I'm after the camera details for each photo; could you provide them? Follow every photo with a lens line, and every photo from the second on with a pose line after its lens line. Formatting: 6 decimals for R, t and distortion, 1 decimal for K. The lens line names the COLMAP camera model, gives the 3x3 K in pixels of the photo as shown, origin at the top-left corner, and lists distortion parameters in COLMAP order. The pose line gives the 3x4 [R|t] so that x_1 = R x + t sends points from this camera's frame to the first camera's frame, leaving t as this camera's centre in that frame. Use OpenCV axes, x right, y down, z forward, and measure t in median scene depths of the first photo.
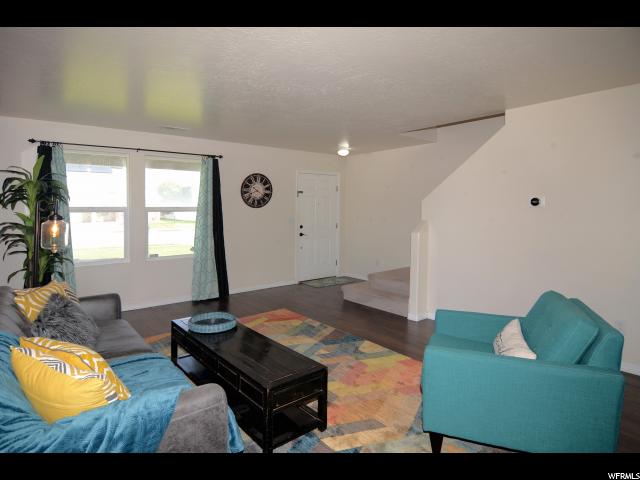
lens RADIAL K [[369.2, 0, 318.6], [0, 369.2, 239.2], [0, 0, 1]] dist [-0.001734, -0.003773]
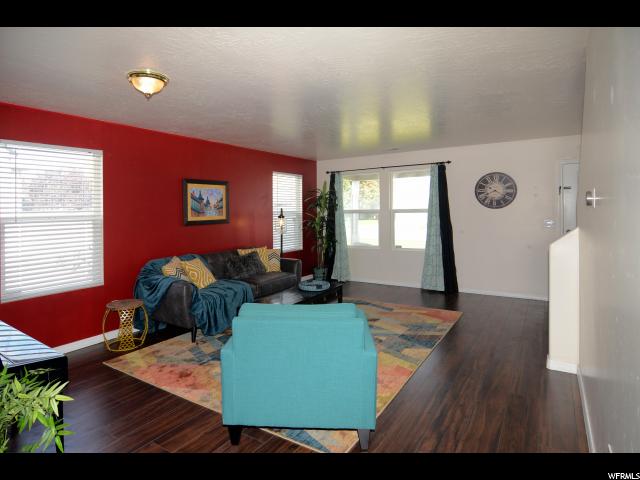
lens RADIAL K [[369.2, 0, 319.0], [0, 369.2, 240.6], [0, 0, 1]] dist [-0.001734, -0.003773]
pose [[0.330935, 0.068314, -0.941177, 0.648277], [-0.068653, 0.996476, 0.048188, -0.019466], [0.941153, 0.048668, 0.334459, 0.288245]]
